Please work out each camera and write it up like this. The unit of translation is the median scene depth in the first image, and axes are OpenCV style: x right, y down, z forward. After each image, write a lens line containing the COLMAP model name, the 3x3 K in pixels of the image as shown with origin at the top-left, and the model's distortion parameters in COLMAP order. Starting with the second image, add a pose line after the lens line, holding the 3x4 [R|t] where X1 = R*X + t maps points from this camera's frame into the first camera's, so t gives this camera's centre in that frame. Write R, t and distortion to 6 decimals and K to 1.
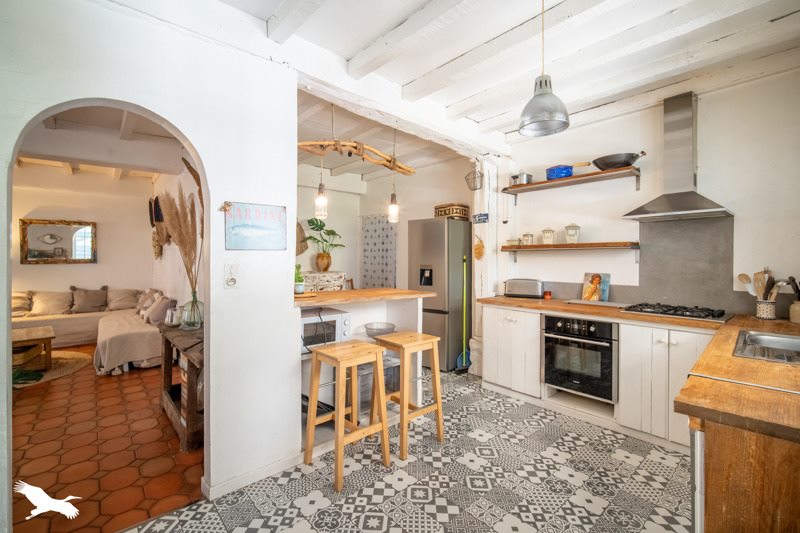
lens RADIAL K [[355.0, 0, 400.8], [0, 355.0, 263.3], [0, 0, 1]] dist [-0.001061, -0.000074]
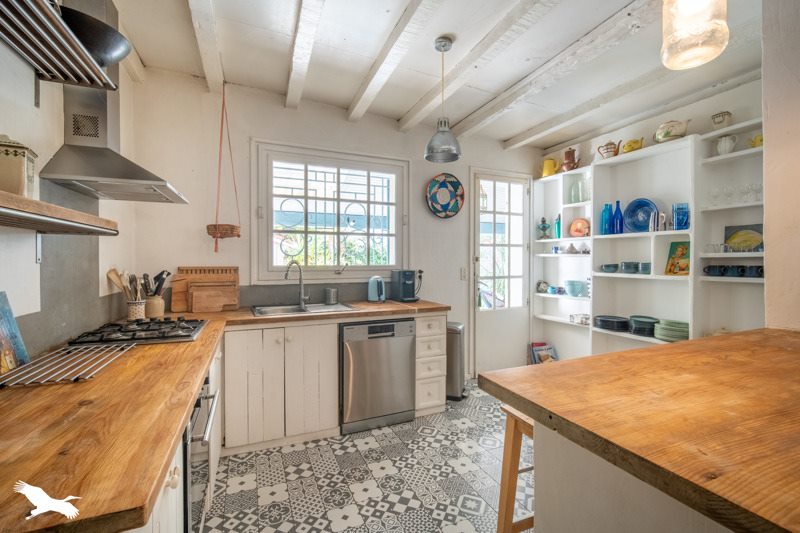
lens RADIAL K [[355.0, 0, 398.5], [0, 355.0, 263.0], [0, 0, 1]] dist [-0.001061, -0.000074]
pose [[-0.943565, -0.011246, 0.330997, 0.099332], [-0.005517, 0.999818, 0.018241, -0.013253], [-0.331142, 0.015386, -0.943456, 1.864874]]
